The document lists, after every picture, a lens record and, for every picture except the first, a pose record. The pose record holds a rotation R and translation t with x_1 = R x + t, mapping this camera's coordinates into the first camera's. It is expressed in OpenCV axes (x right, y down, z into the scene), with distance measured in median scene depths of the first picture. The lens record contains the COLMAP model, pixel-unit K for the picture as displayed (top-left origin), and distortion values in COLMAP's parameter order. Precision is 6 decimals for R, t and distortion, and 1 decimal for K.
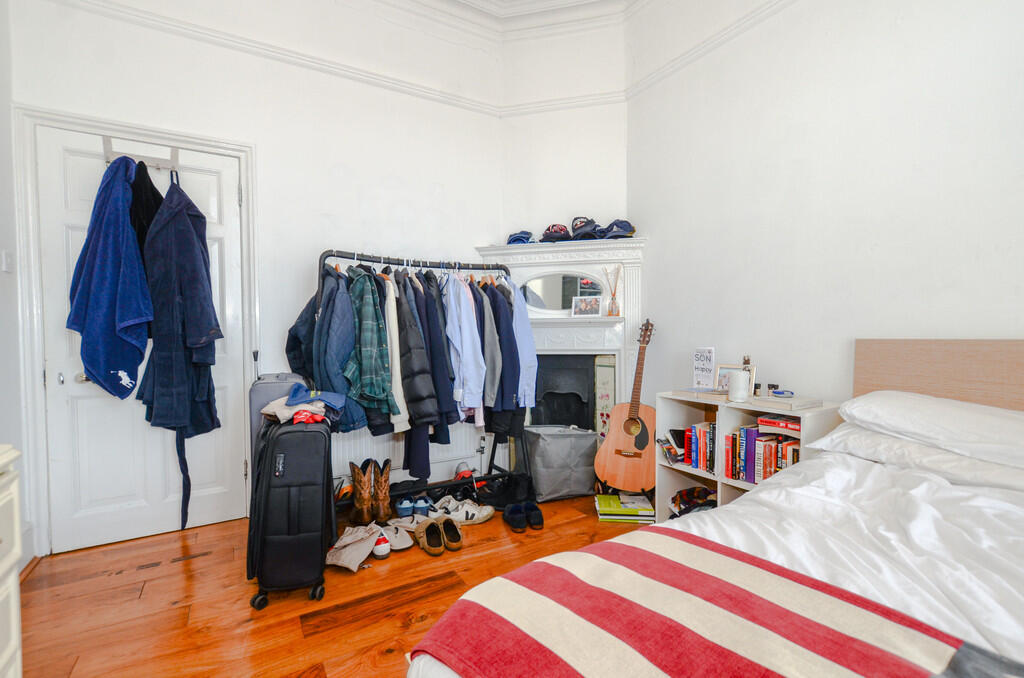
lens RADIAL K [[455.7, 0, 510.6], [0, 455.7, 348.0], [0, 0, 1]] dist [-0.002603, -0.000033]
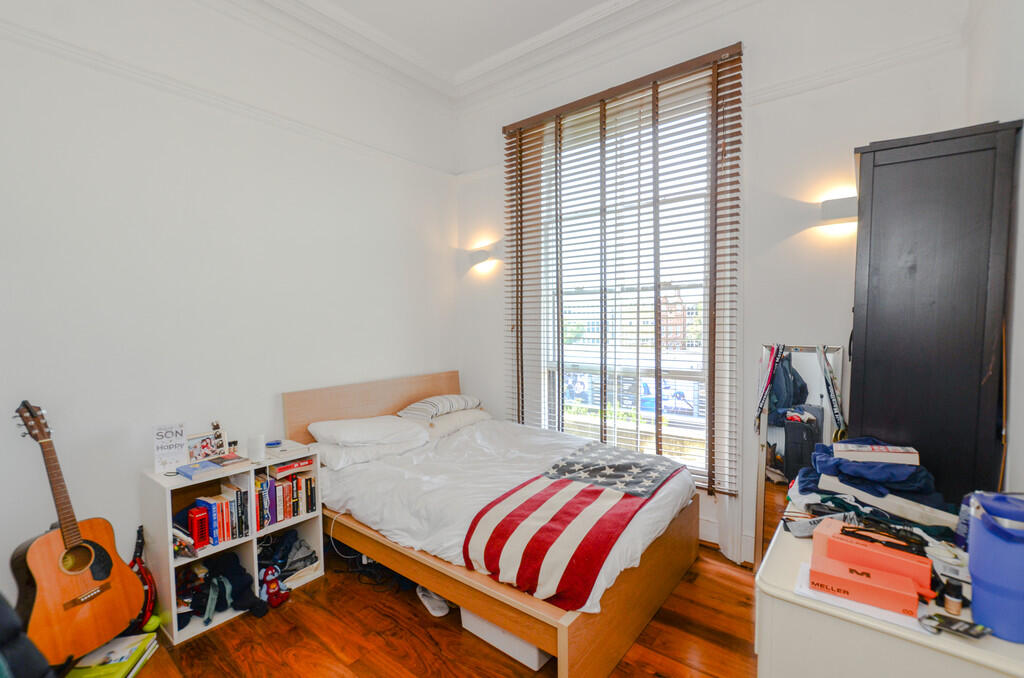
lens RADIAL K [[455.7, 0, 510.6], [0, 455.7, 348.0], [0, 0, 1]] dist [-0.002603, -0.000033]
pose [[-0.345661, -0.049968, 0.937028, -0.717393], [0.037983, 0.997018, 0.067179, -0.202828], [-0.937590, 0.058812, -0.342732, 0.728272]]
